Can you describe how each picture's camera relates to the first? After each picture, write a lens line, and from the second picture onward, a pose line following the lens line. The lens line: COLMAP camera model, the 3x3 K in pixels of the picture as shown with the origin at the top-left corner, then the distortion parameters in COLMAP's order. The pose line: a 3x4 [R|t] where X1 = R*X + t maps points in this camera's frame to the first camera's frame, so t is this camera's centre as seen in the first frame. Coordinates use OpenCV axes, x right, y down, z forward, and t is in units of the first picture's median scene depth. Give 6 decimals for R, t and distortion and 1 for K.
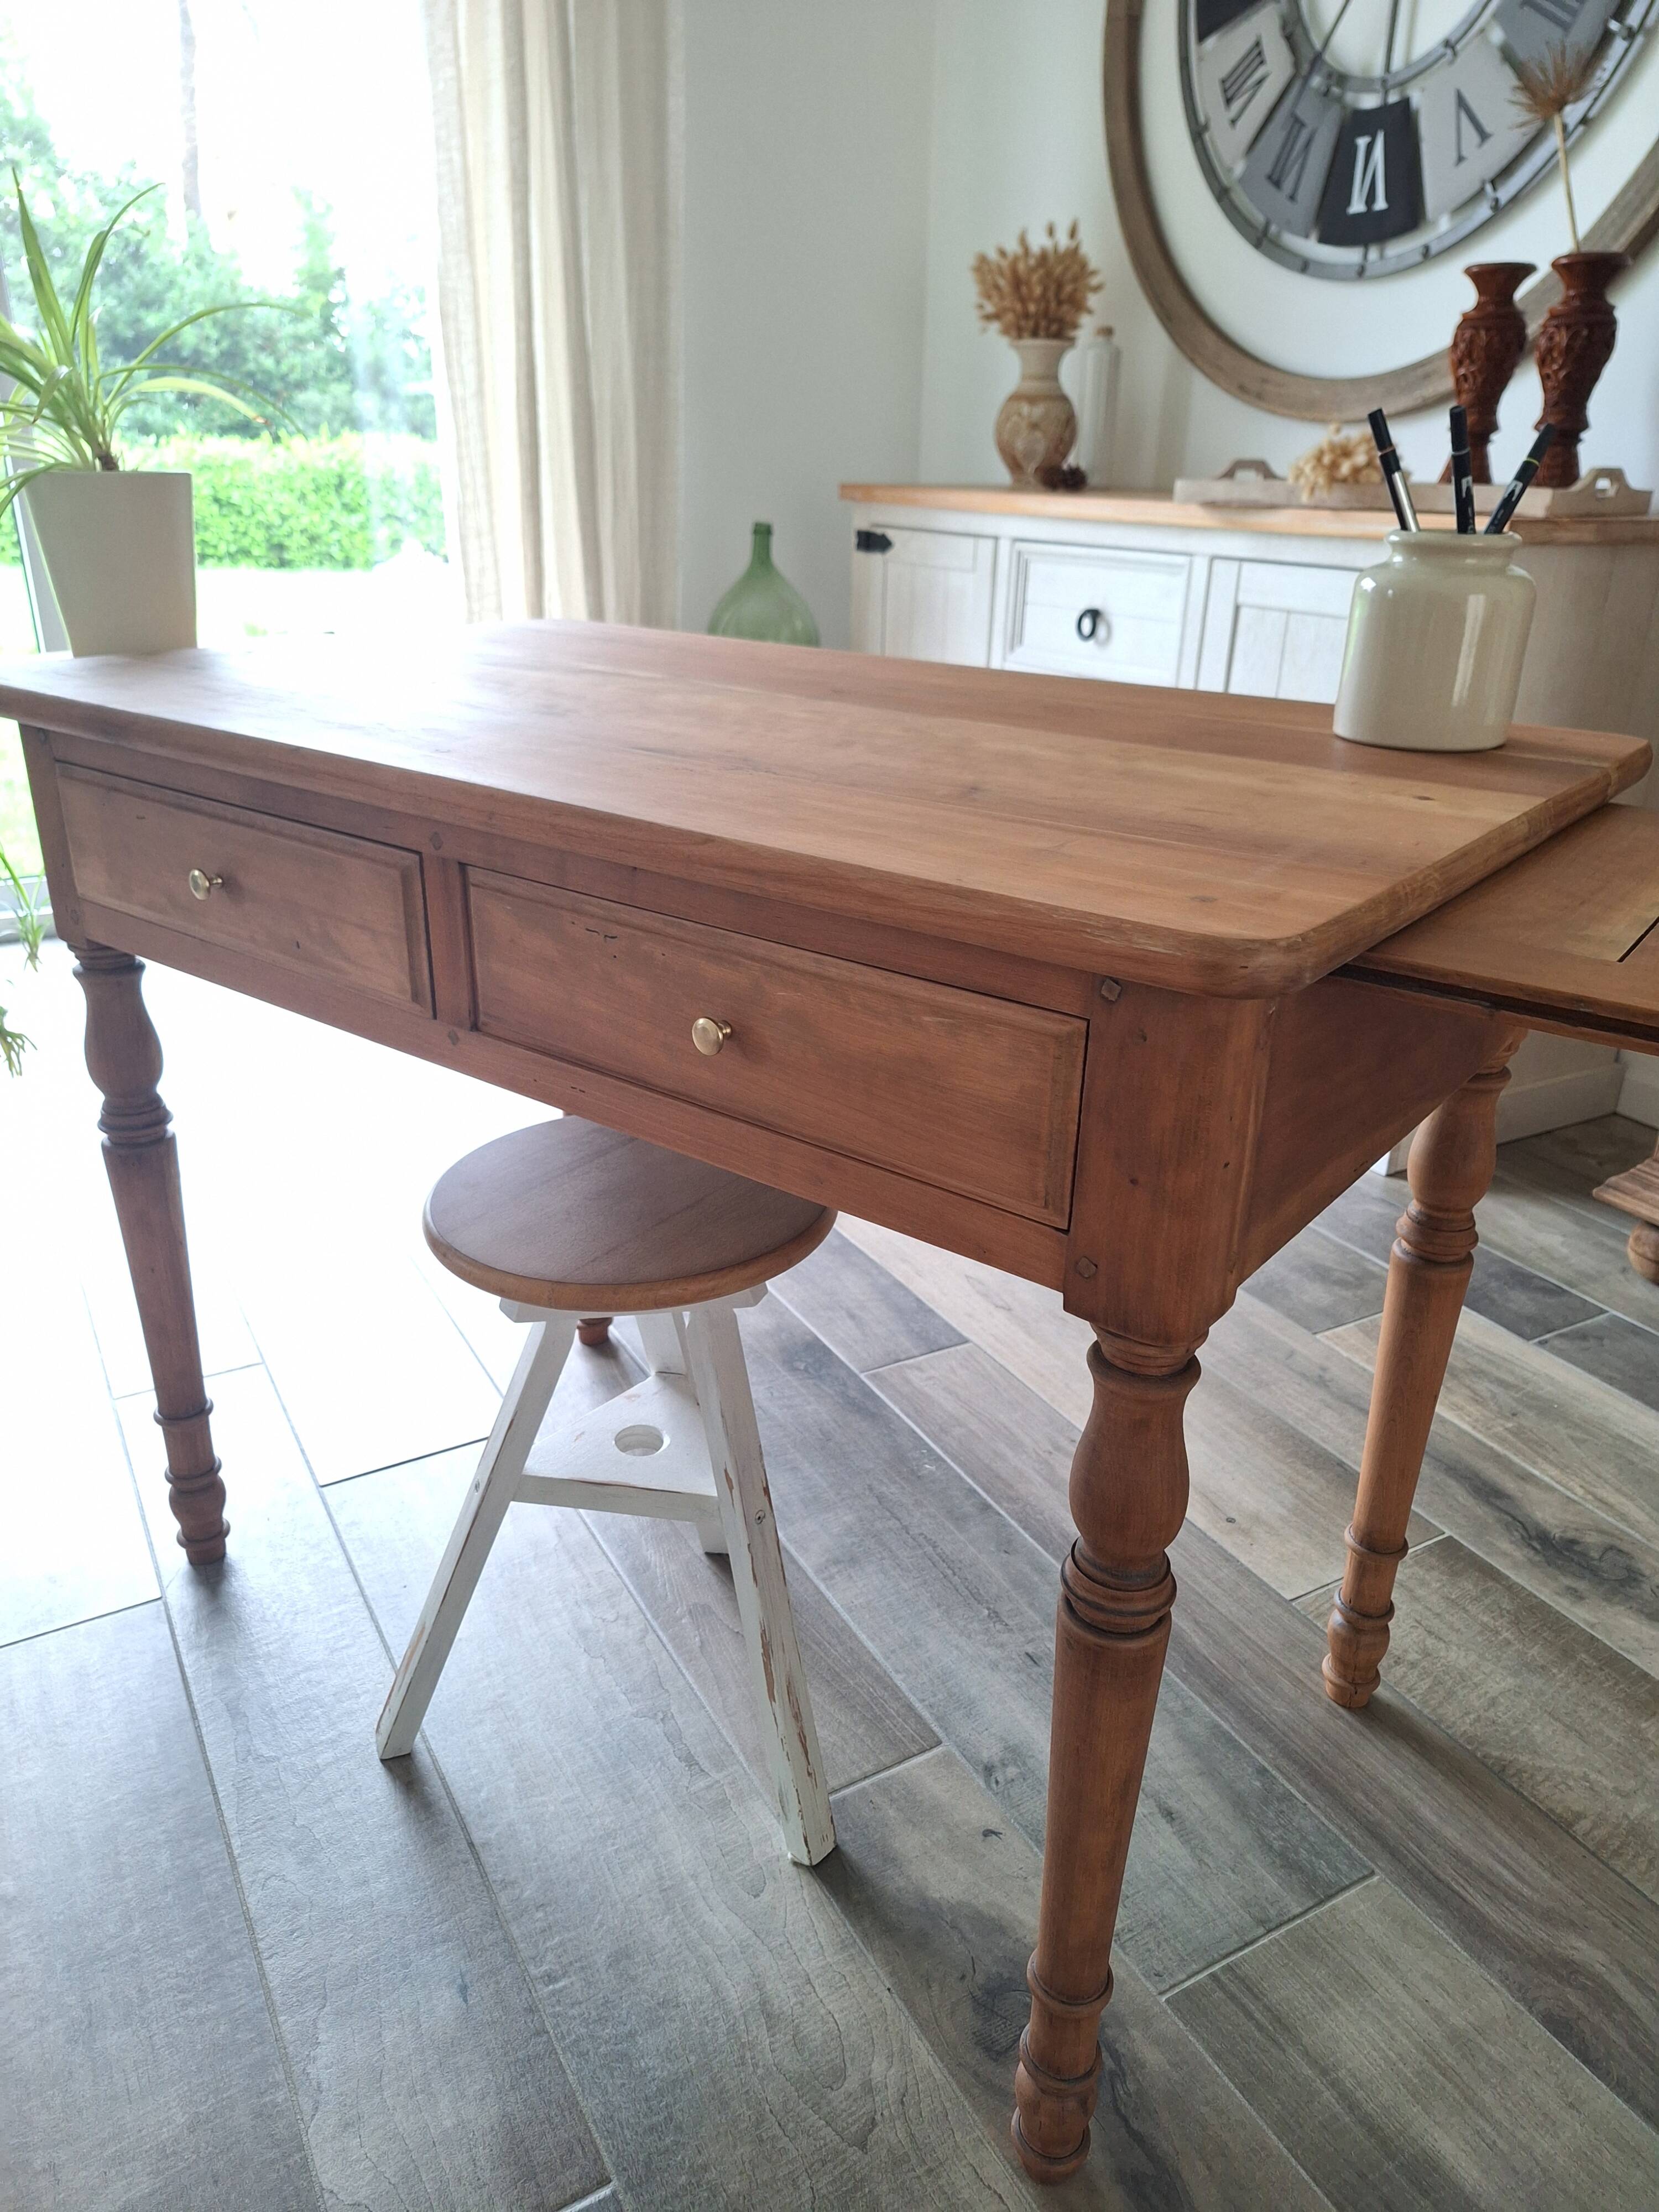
lens RADIAL K [[1561.8, 0, 823.0], [0, 1561.8, 1125.5], [0, 0, 1]] dist [0.015016, -0.015655]
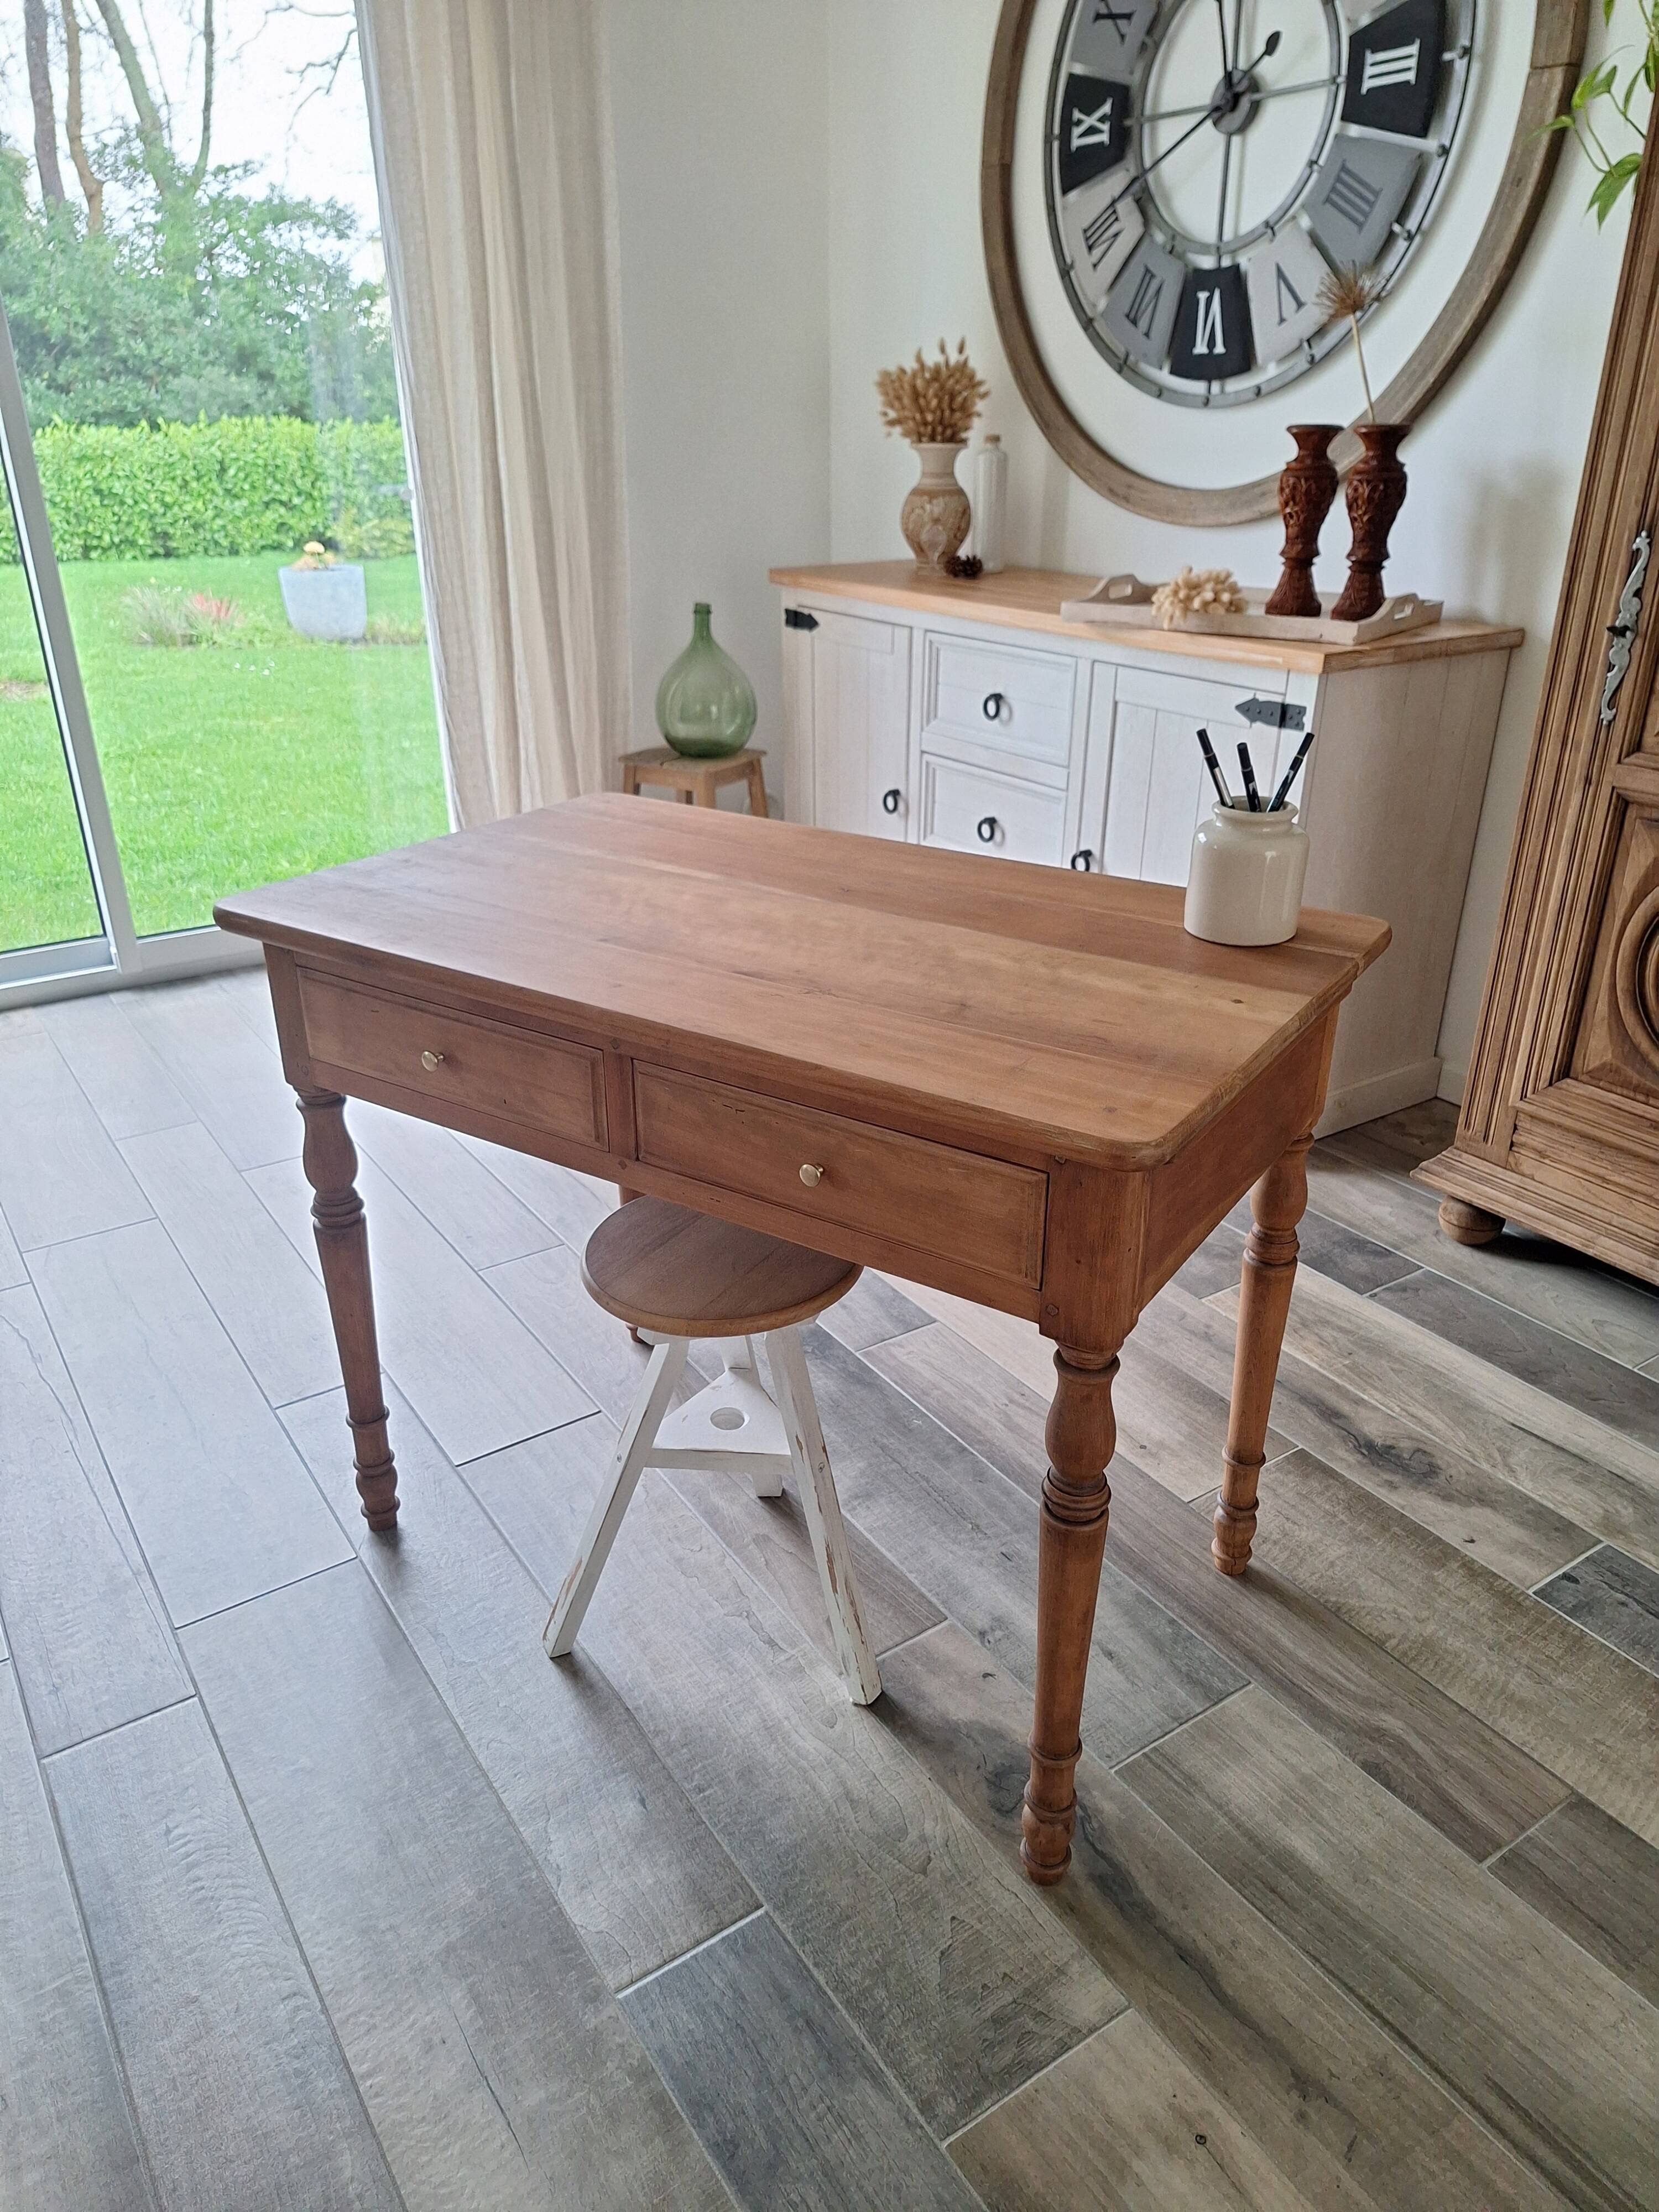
lens RADIAL K [[1542.1, 0, 826.4], [0, 1542.1, 1116.2], [0, 0, 1]] dist [0.058108, -0.061401]
pose [[0.996786, -0.051167, 0.061637, -0.090711], [0.049515, 0.998380, 0.028040, -0.095757], [-0.062972, -0.024898, 0.997705, -0.355241]]
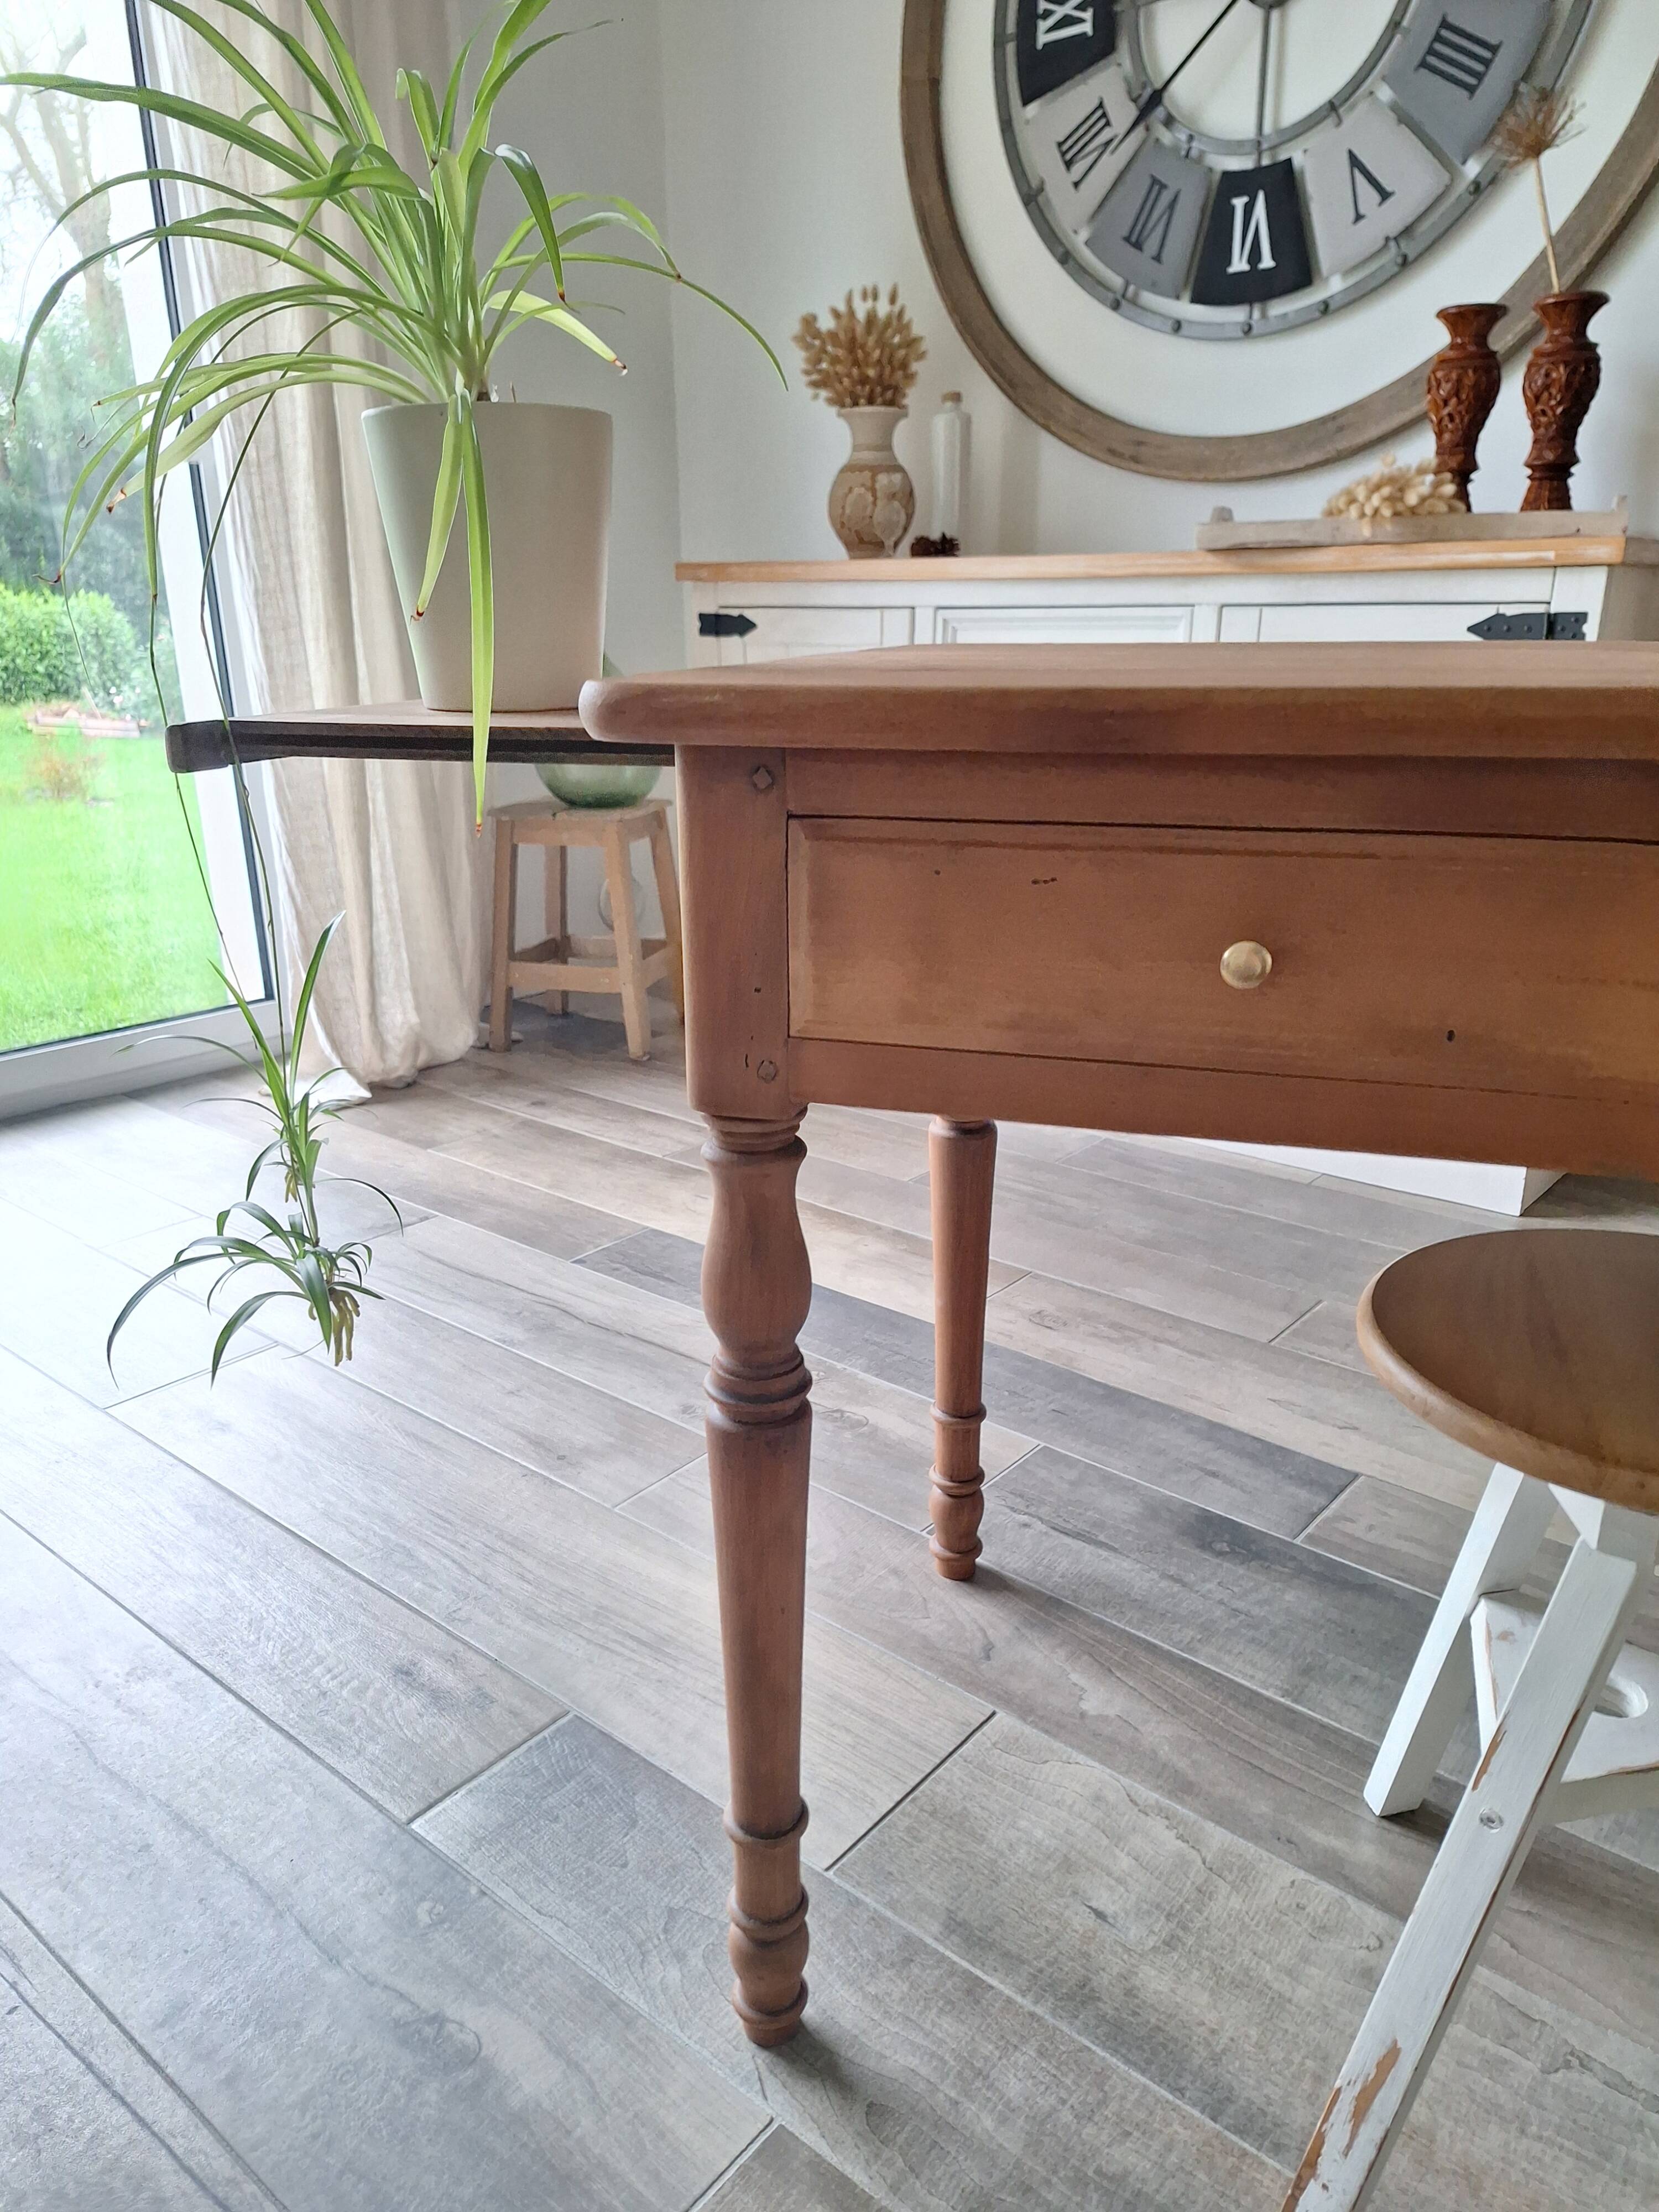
lens RADIAL K [[1542.1, 0, 840.5], [0, 1542.1, 1156.2], [0, 0, 1]] dist [0.058108, -0.061401]
pose [[0.934617, -0.140756, 0.326618, -0.579088], [0.160734, 0.986382, -0.034860, -0.065907], [-0.317263, 0.085079, 0.944513, 0.368893]]
